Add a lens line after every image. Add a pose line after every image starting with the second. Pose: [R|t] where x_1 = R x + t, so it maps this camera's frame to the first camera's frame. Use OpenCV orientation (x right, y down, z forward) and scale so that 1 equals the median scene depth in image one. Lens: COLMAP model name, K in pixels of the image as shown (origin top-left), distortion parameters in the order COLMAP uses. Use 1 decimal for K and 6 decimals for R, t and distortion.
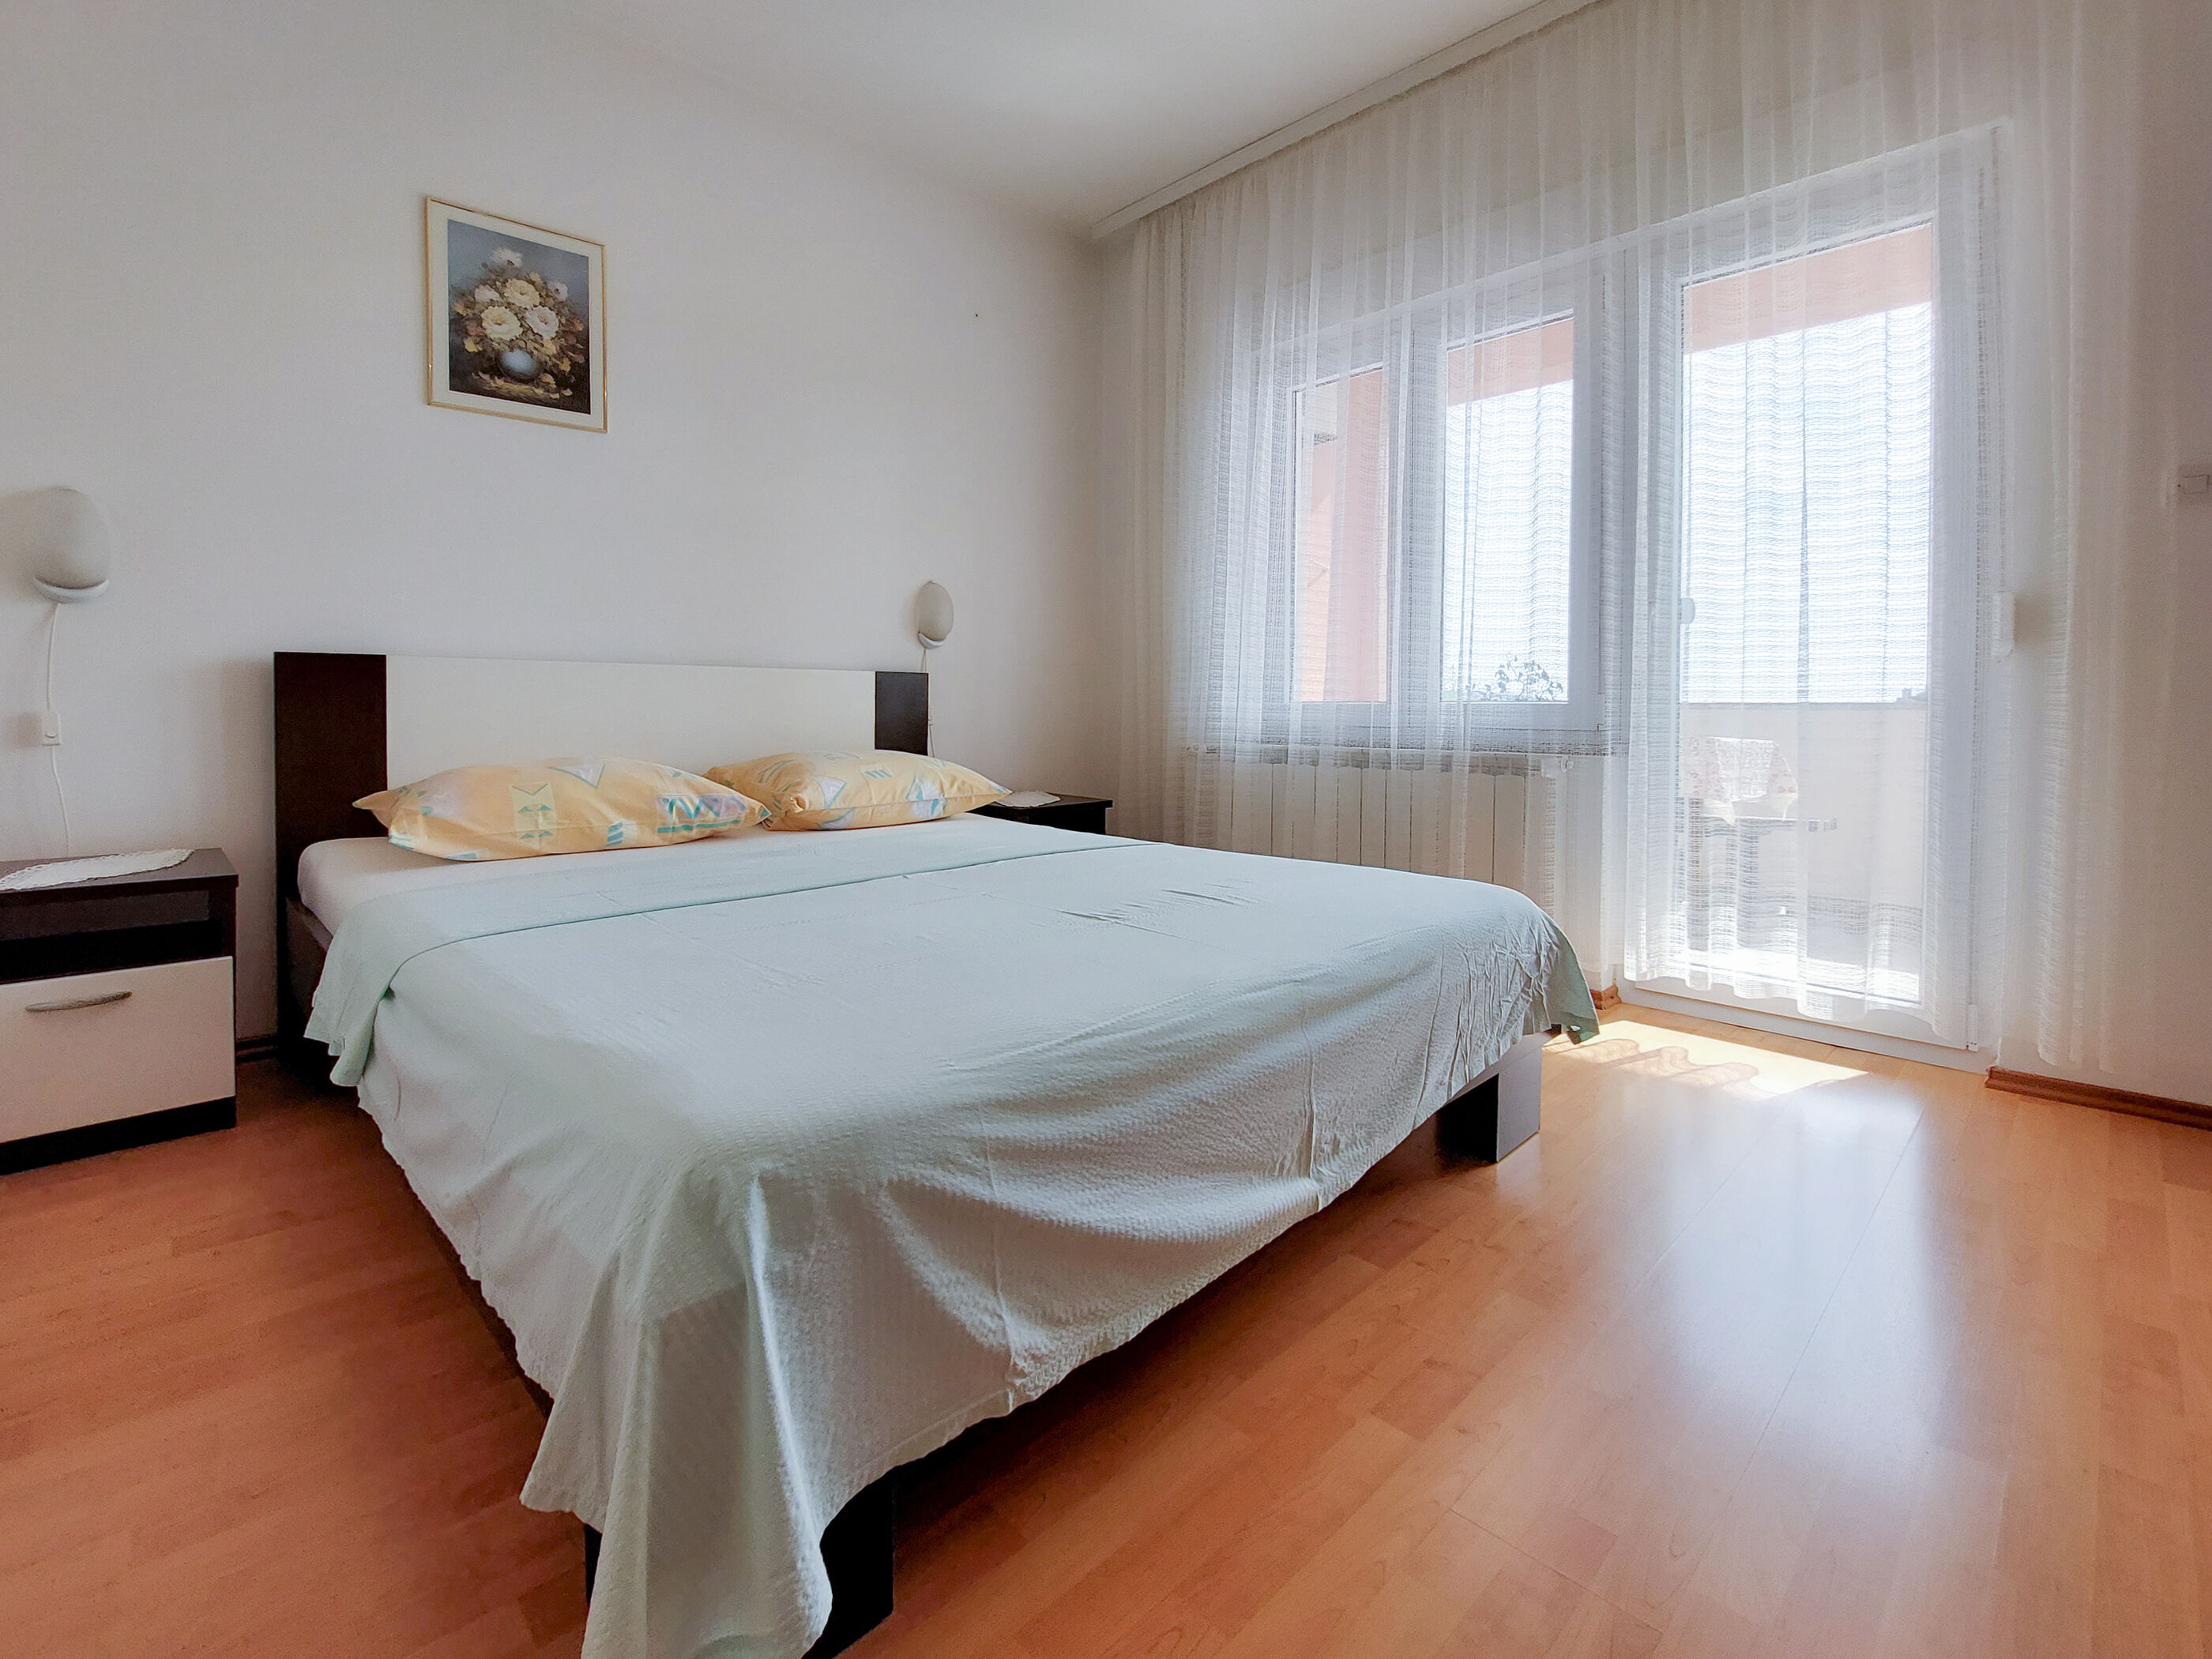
lens RADIAL K [[943.0, 0, 1106.4], [0, 943.0, 724.7], [0, 0, 1]] dist [0.012050, -0.025246]
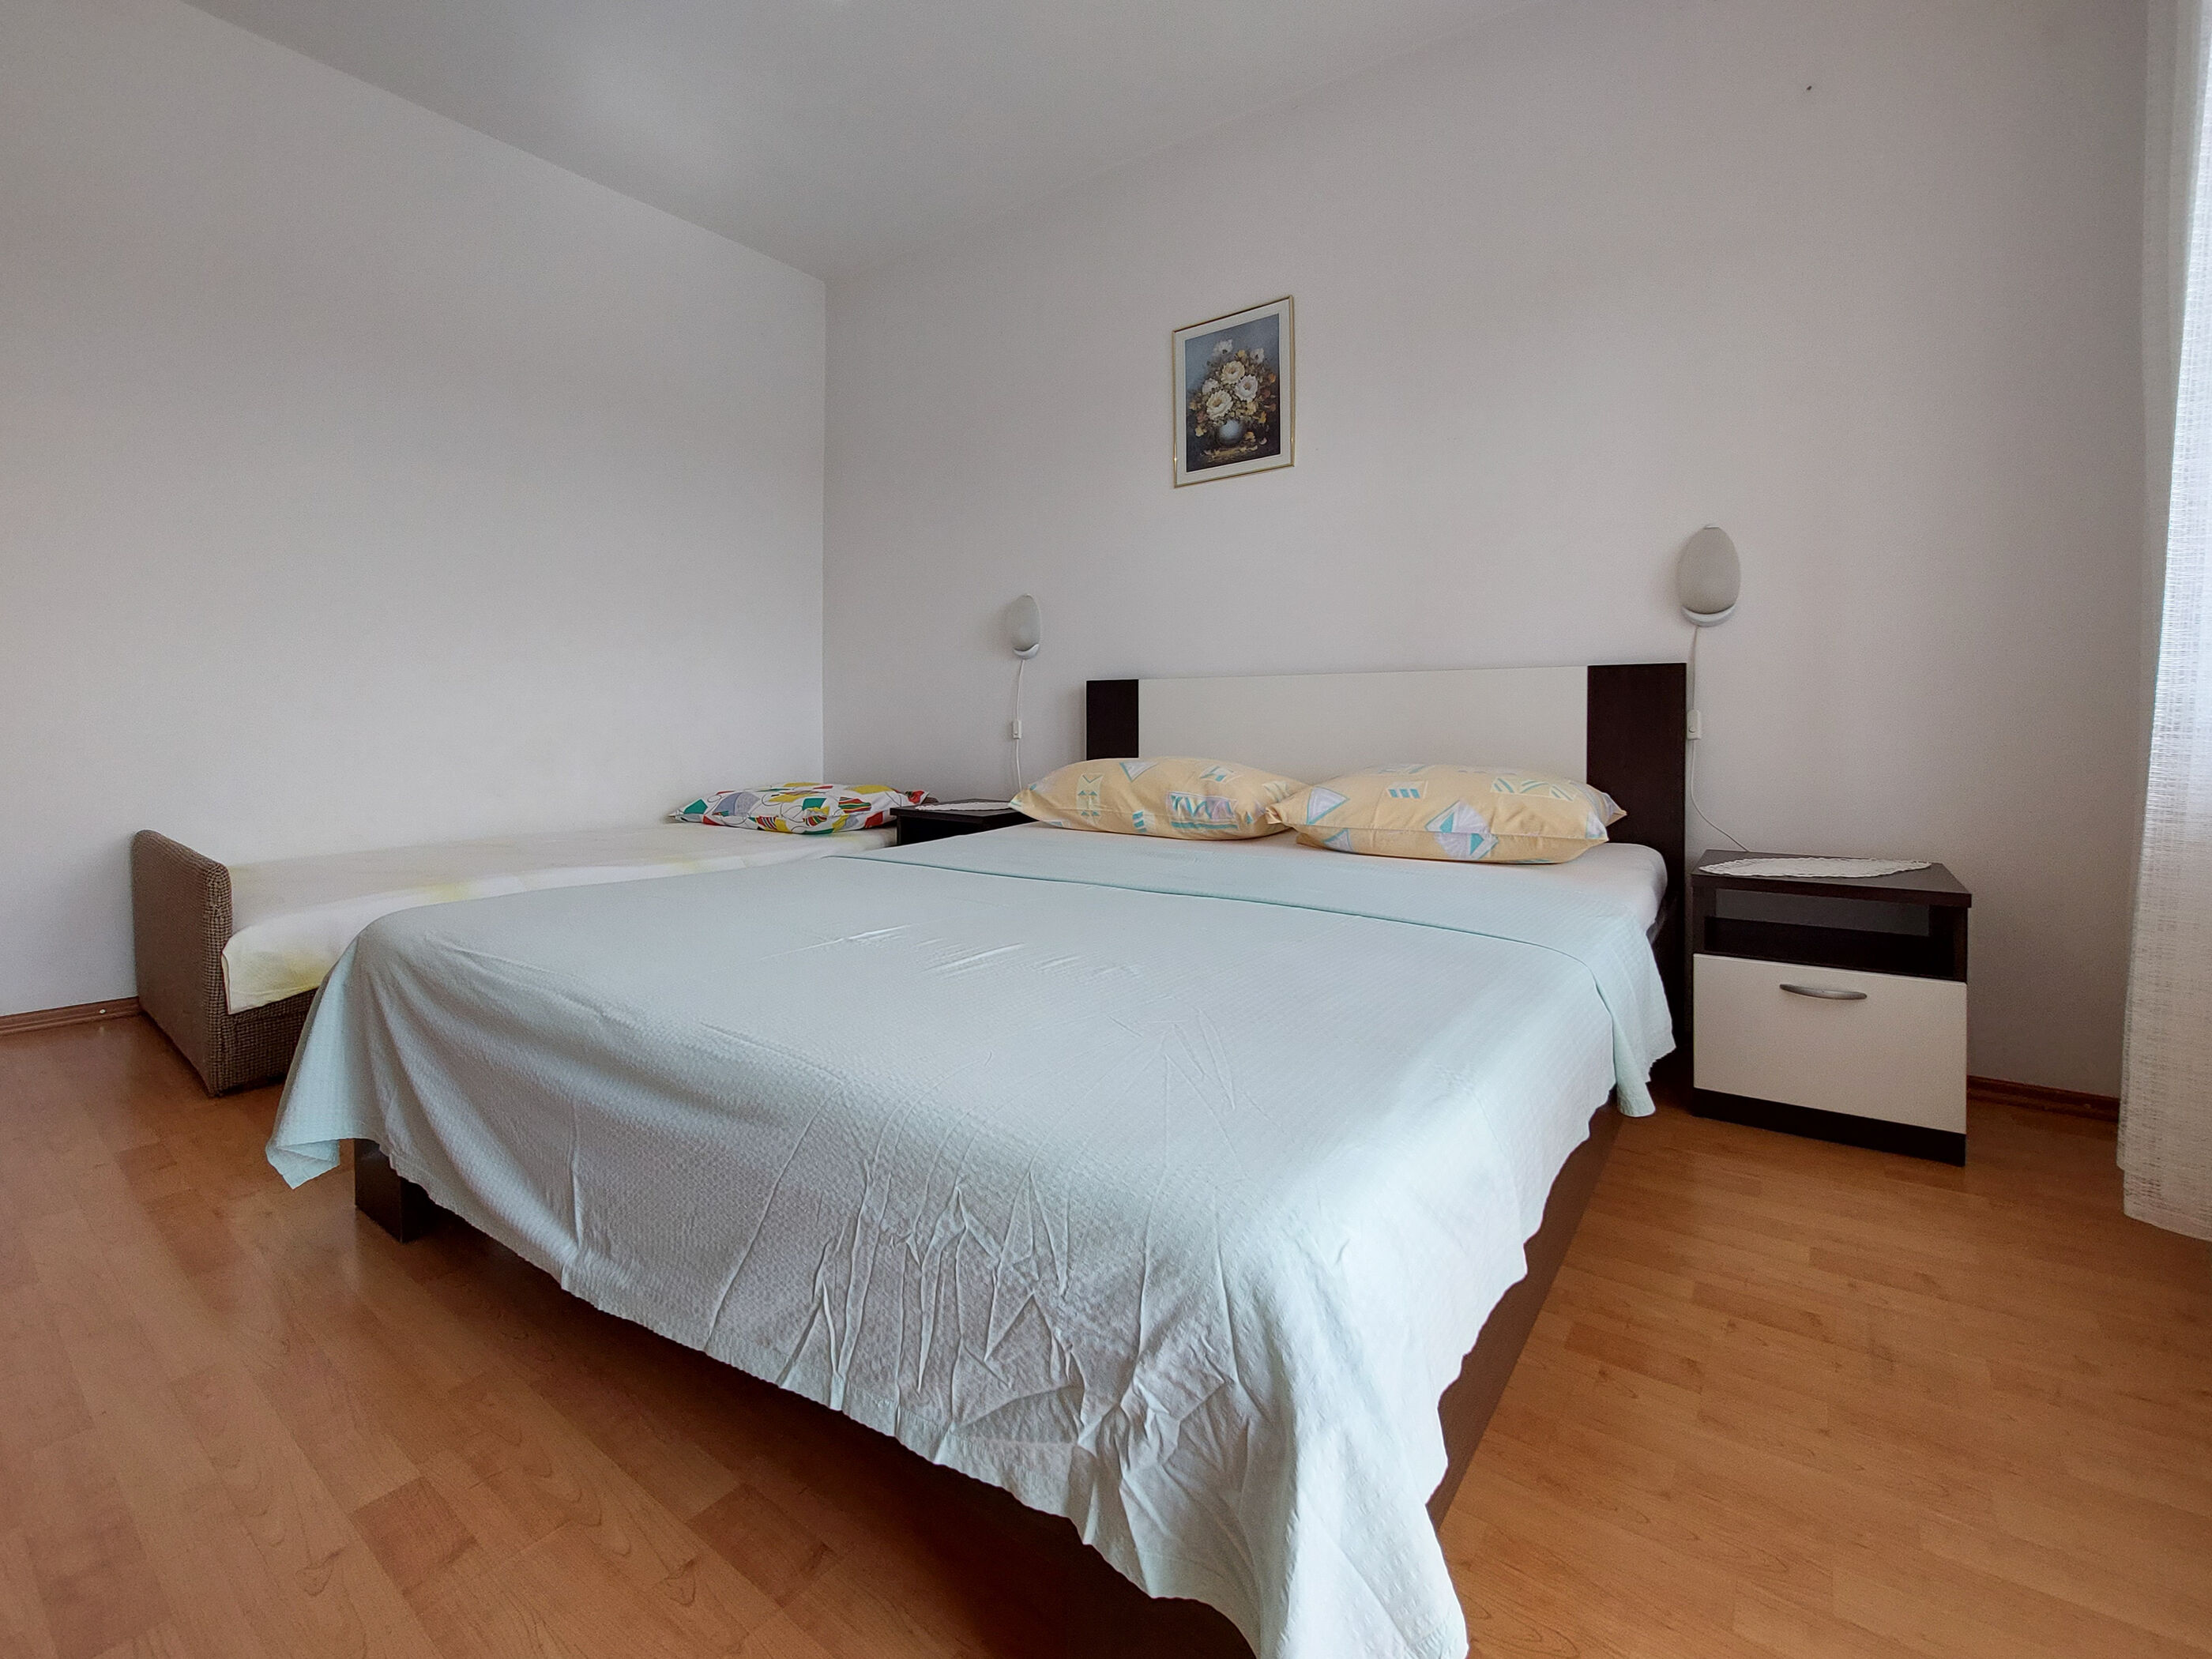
lens RADIAL K [[968.8, 0, 1155.3], [0, 968.8, 747.7], [0, 0, 1]] dist [-0.023088, -0.000233]
pose [[0.211703, 0.011965, -0.977261, 0.576139], [-0.021123, 0.999748, 0.007665, 0.012312], [0.977106, 0.019020, 0.211902, 0.665653]]
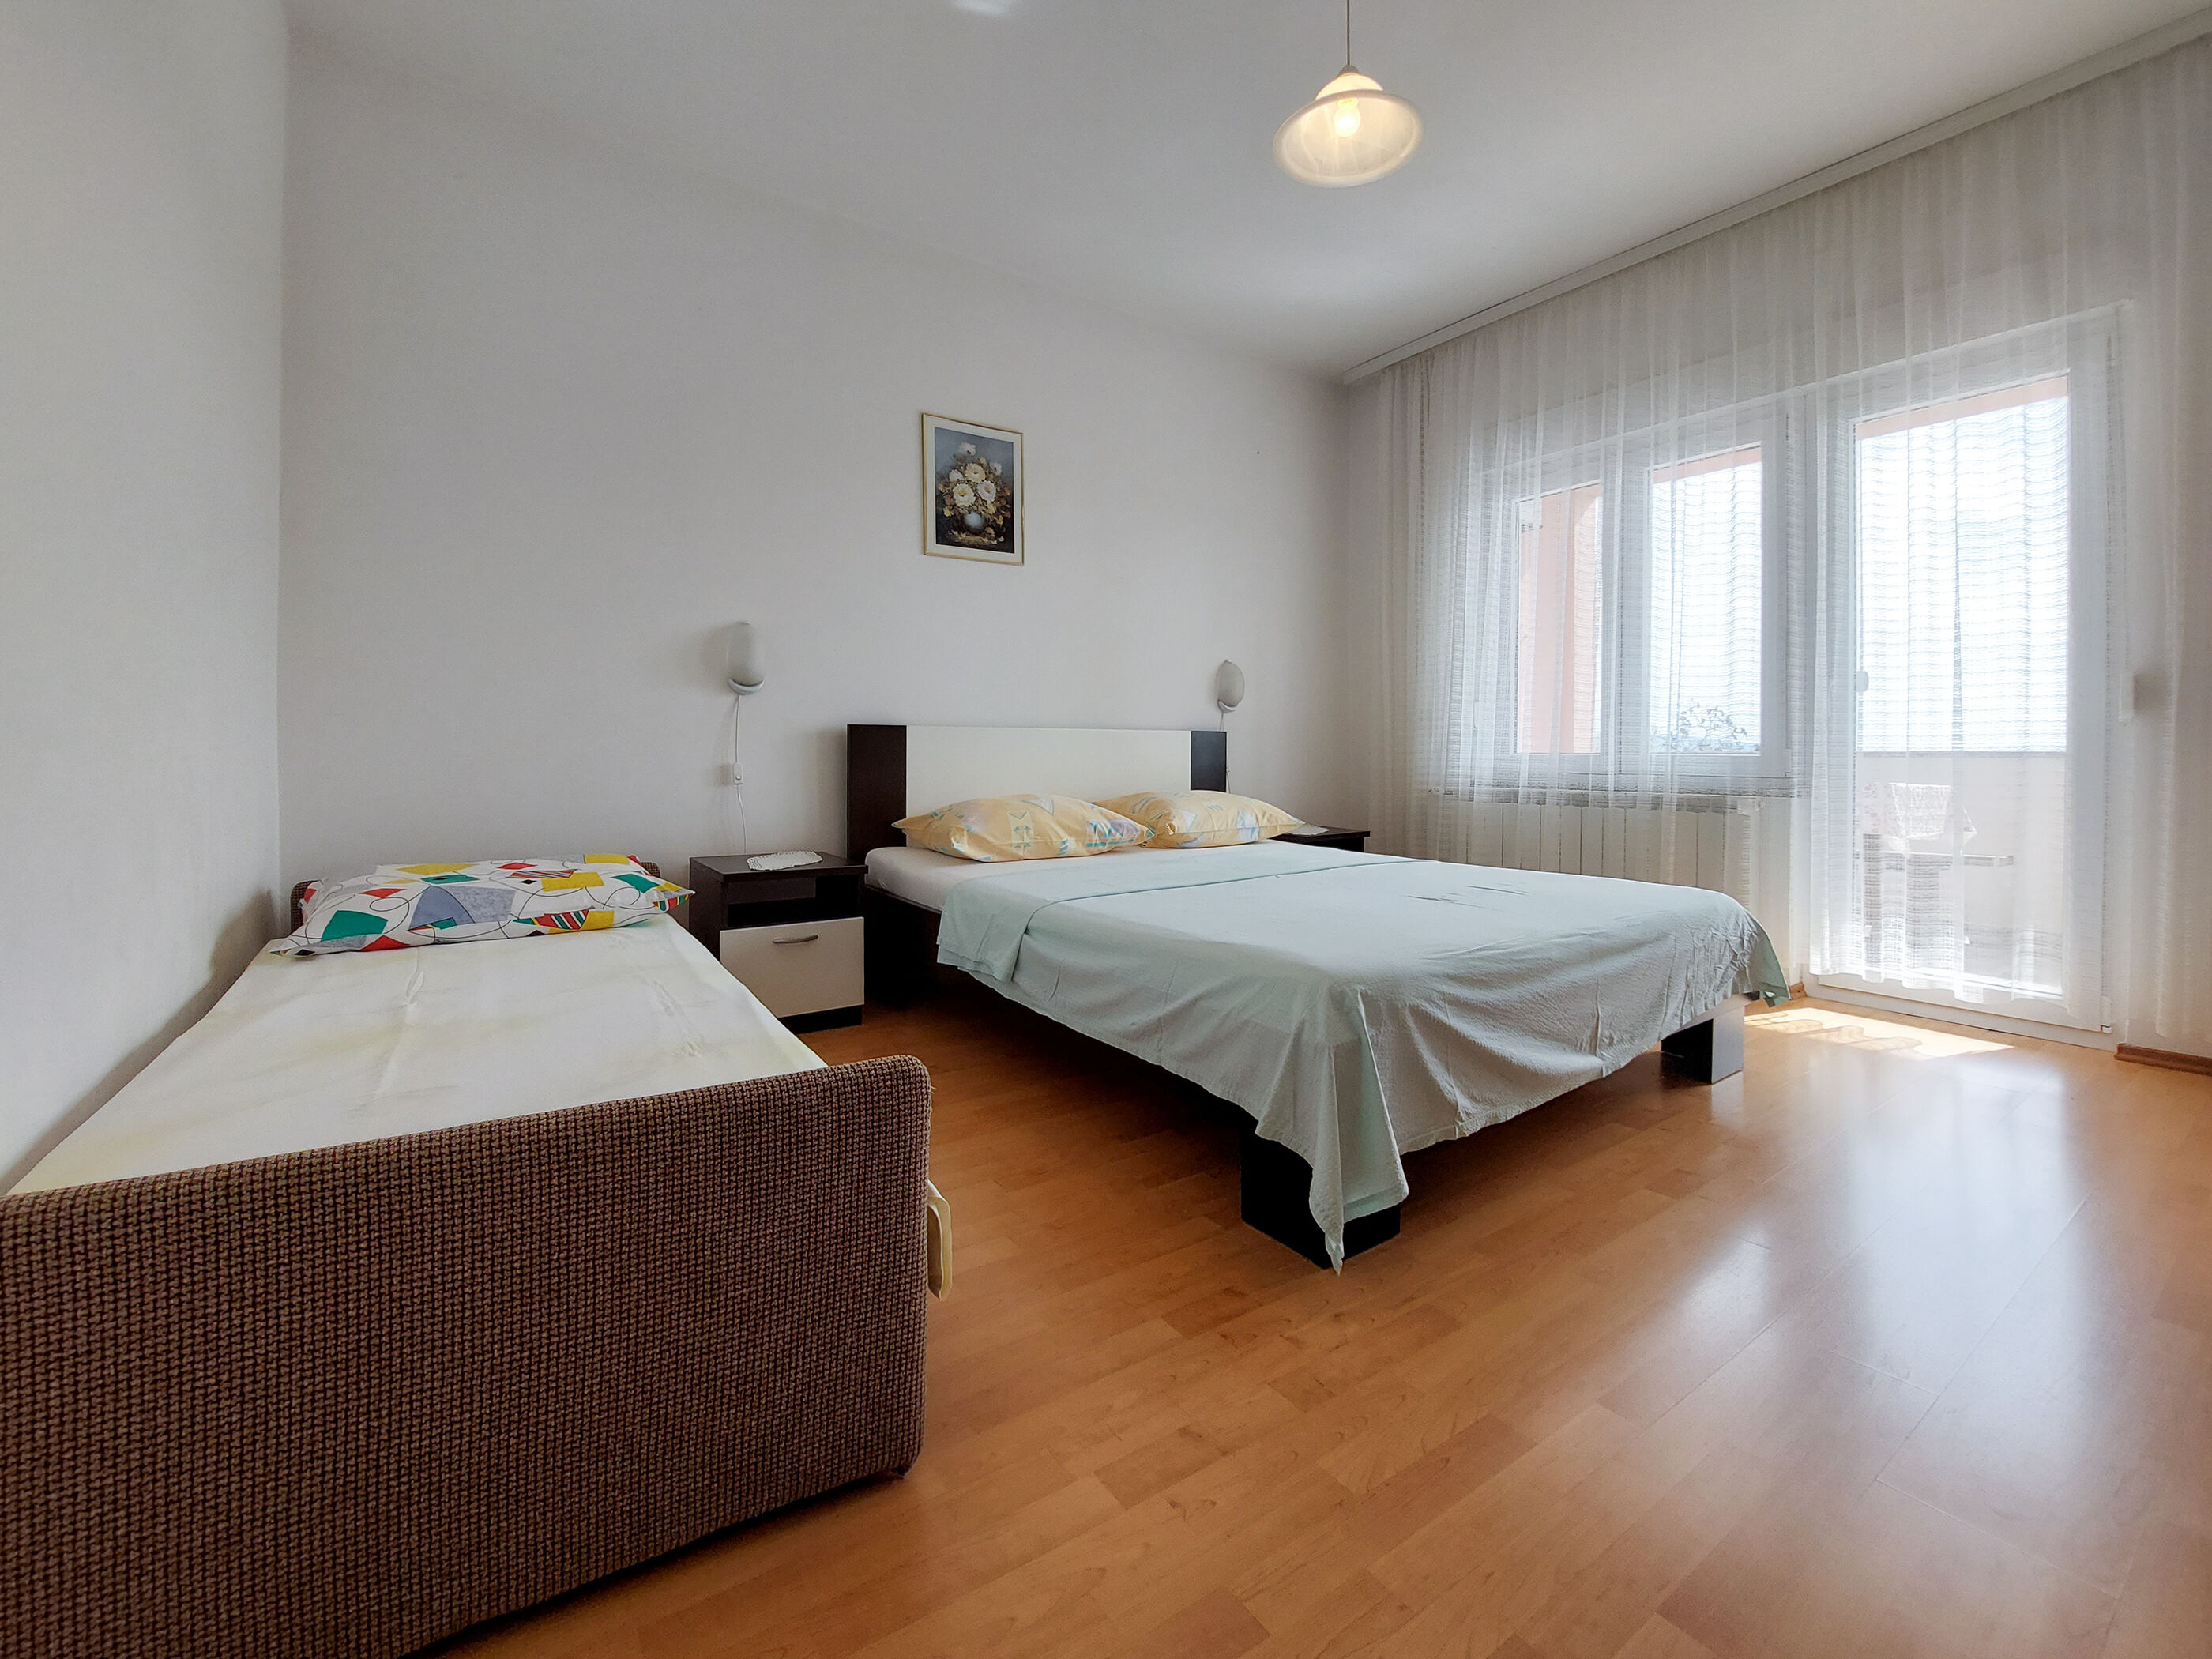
lens RADIAL K [[885.9, 0, 1157.1], [0, 885.9, 756.5], [0, 0, 1]] dist [0.000638, -0.013202]
pose [[0.990648, -0.000821, -0.136437, -0.163348], [-0.000963, 0.999915, -0.013011, -0.006186], [0.136436, 0.013020, 0.990563, -0.307411]]
